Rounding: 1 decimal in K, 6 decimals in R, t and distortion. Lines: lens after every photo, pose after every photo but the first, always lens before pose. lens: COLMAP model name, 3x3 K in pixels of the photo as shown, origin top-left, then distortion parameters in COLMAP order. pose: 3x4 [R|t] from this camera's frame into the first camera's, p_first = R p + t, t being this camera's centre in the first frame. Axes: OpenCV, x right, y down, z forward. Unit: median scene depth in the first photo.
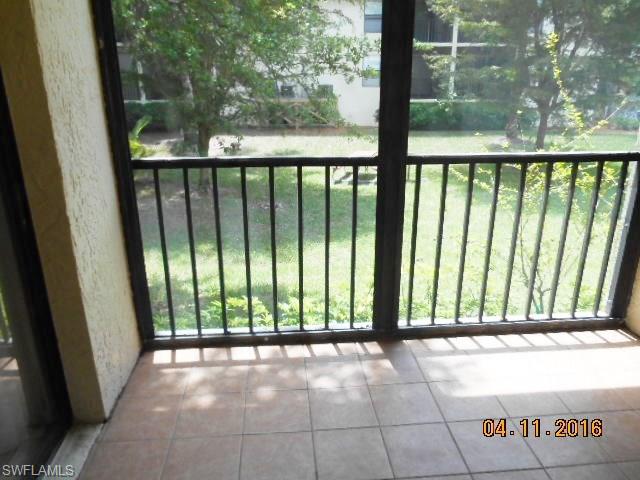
lens RADIAL K [[485.0, 0, 320.0], [0, 485.0, 240.0], [0, 0, 1]] dist [0.005605, 0.002920]
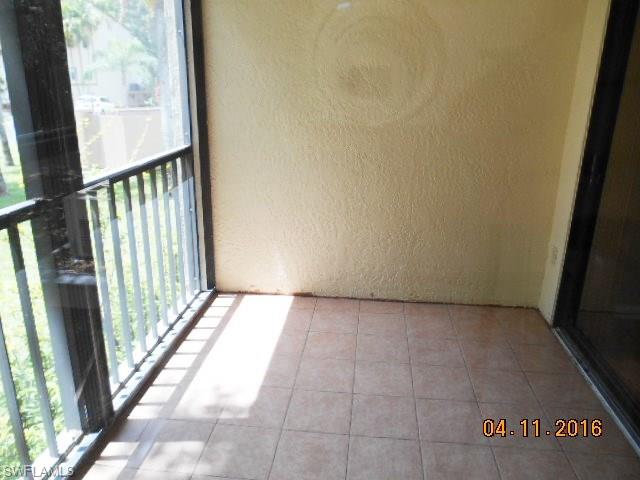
lens RADIAL K [[485.0, 0, 320.0], [0, 485.0, 240.0], [0, 0, 1]] dist [0.005605, 0.002920]
pose [[0.206973, -0.304164, 0.929864, -0.416337], [0.303104, 0.923615, 0.234654, -0.152586], [-0.930210, 0.233279, 0.283356, 0.422422]]
